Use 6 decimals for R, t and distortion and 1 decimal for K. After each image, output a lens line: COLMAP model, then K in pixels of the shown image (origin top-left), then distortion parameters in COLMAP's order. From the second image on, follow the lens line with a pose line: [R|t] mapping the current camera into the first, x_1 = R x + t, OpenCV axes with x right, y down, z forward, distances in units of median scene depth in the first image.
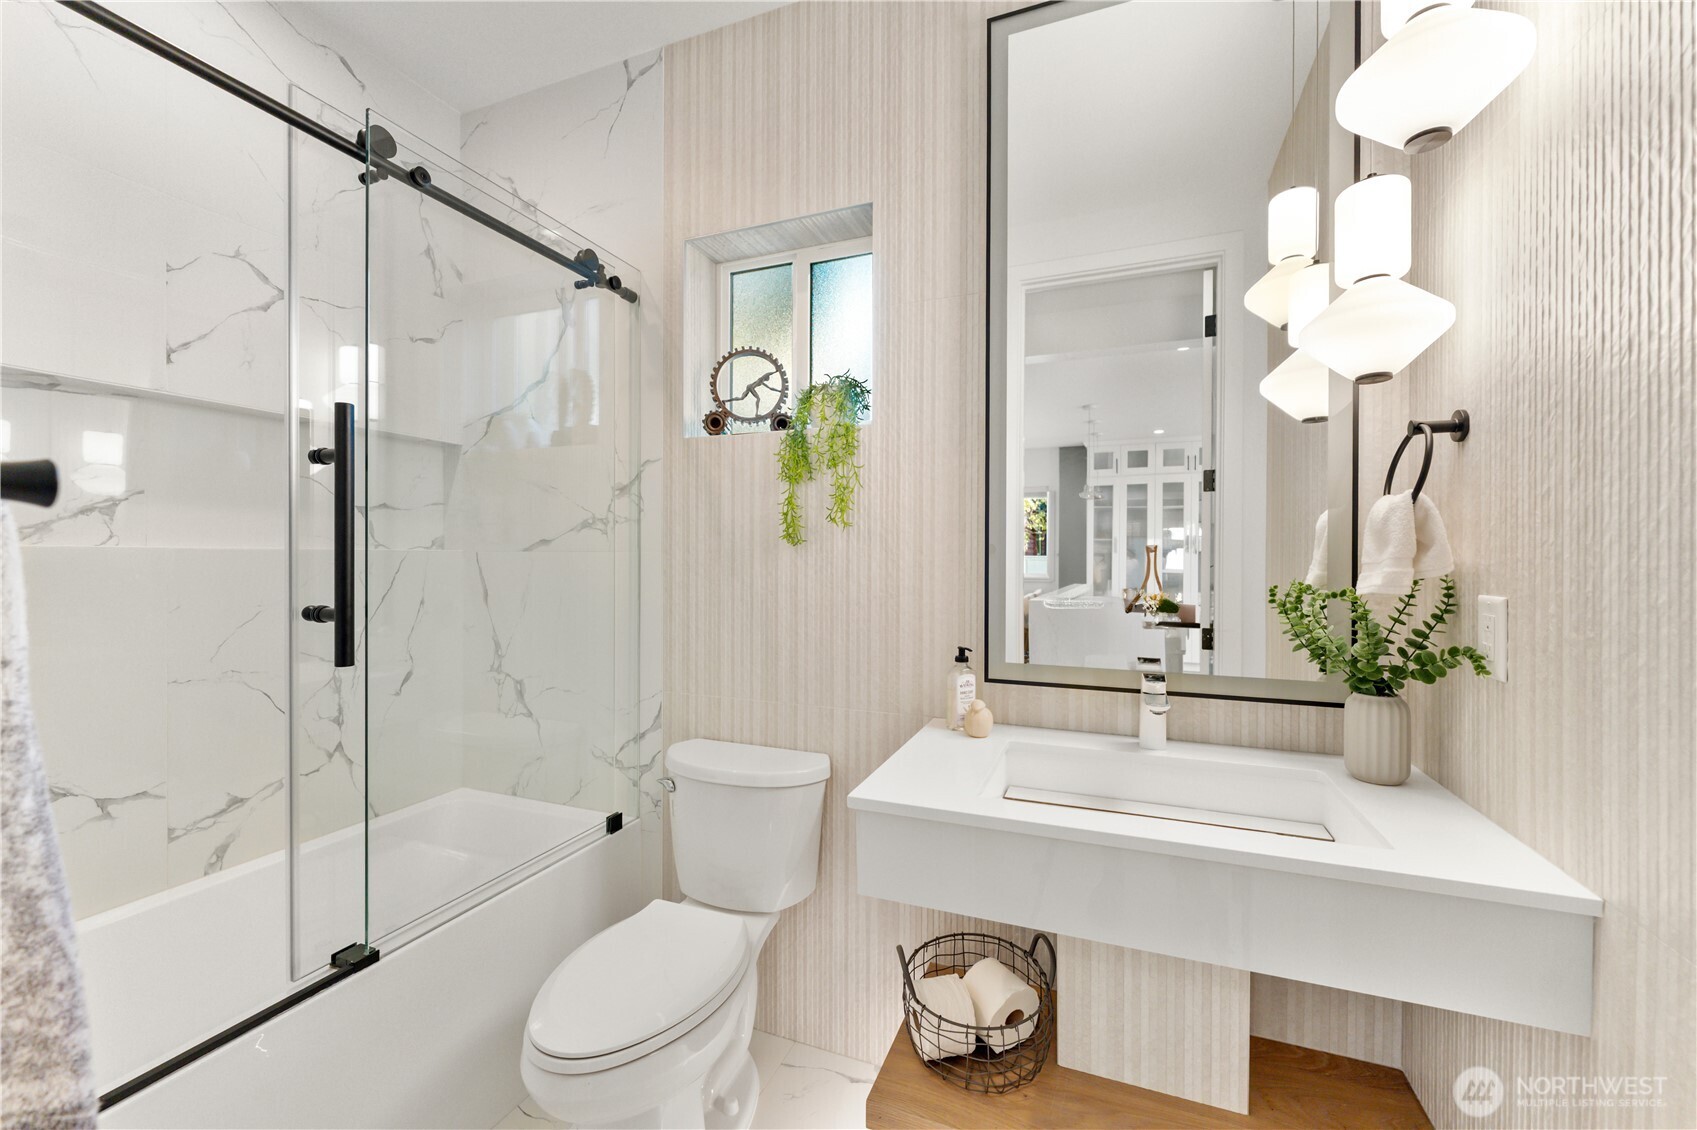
lens RADIAL K [[680.9, 0, 846.7], [0, 680.9, 562.2], [0, 0, 1]] dist [-0.002569, -0.000242]
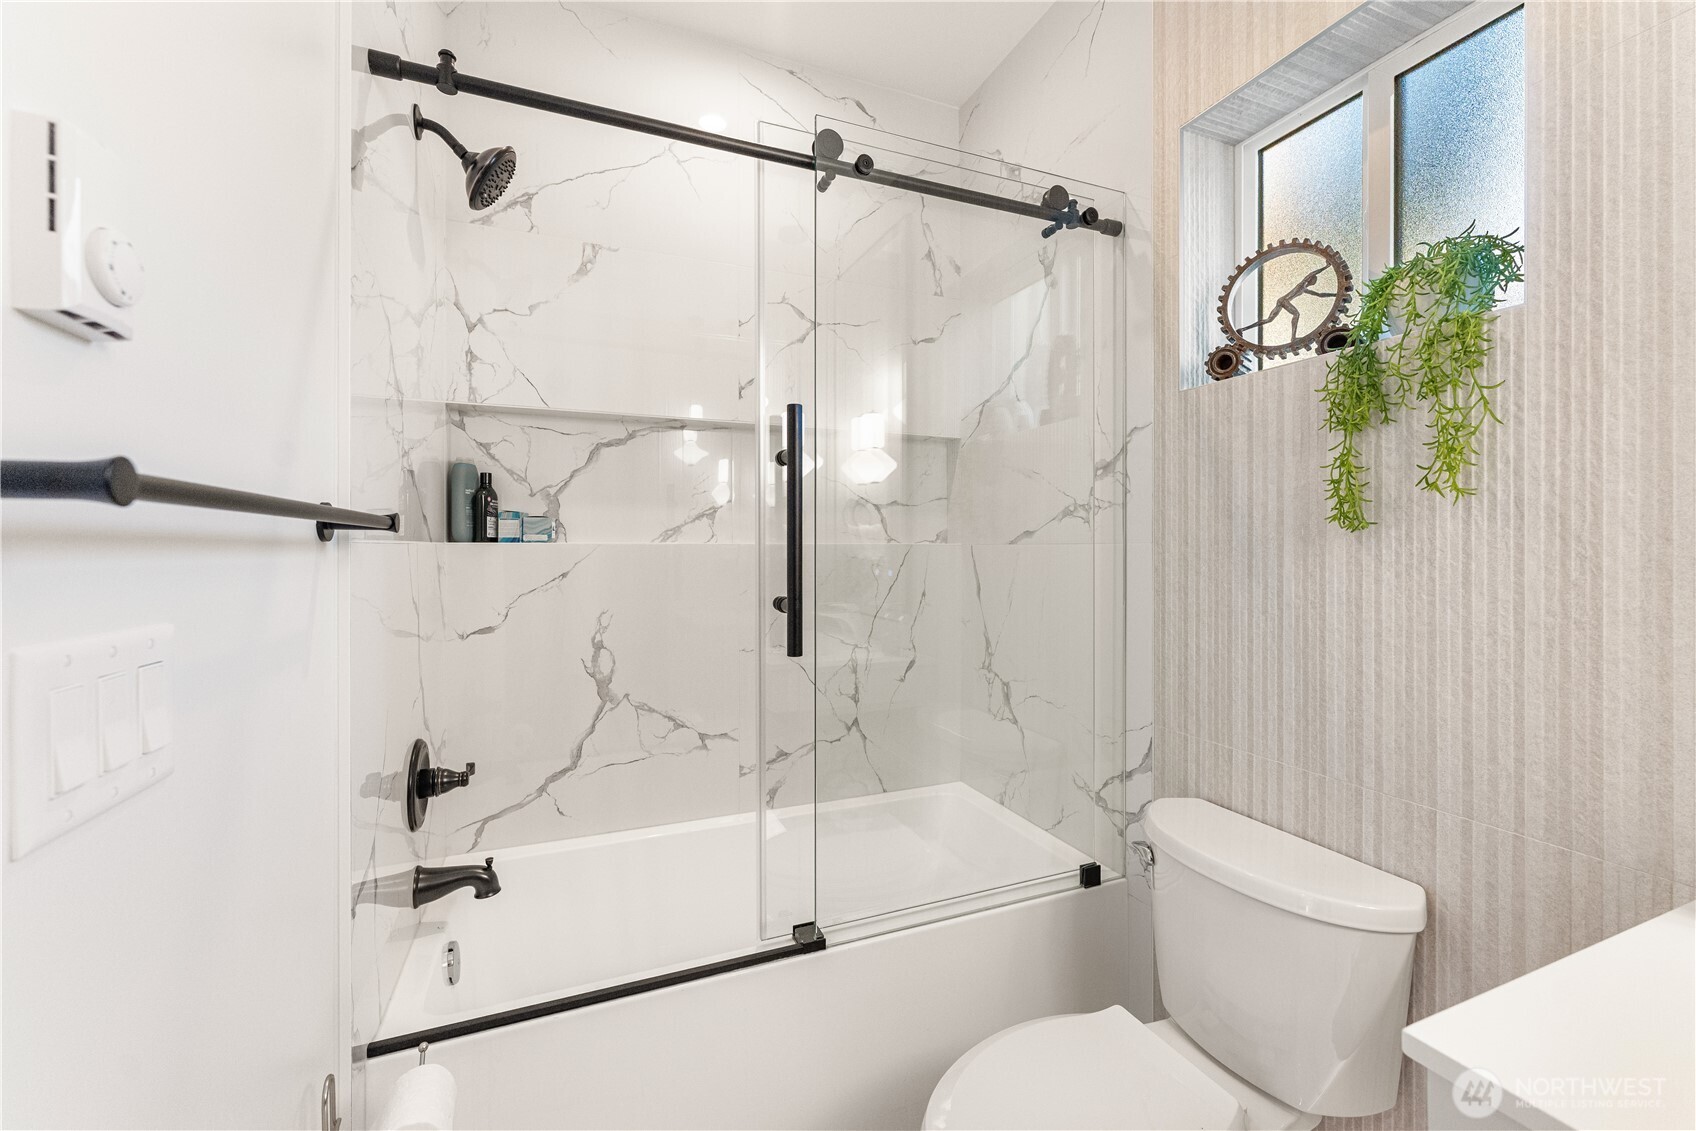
lens RADIAL K [[680.5, 0, 849.5], [0, 680.5, 548.8], [0, 0, 1]] dist [-0.002569, -0.000242]
pose [[0.694128, -0.003347, -0.719844, 0.048664], [-0.001962, 0.999977, -0.006541, -0.003565], [0.719849, 0.005953, 0.694105, 0.228739]]
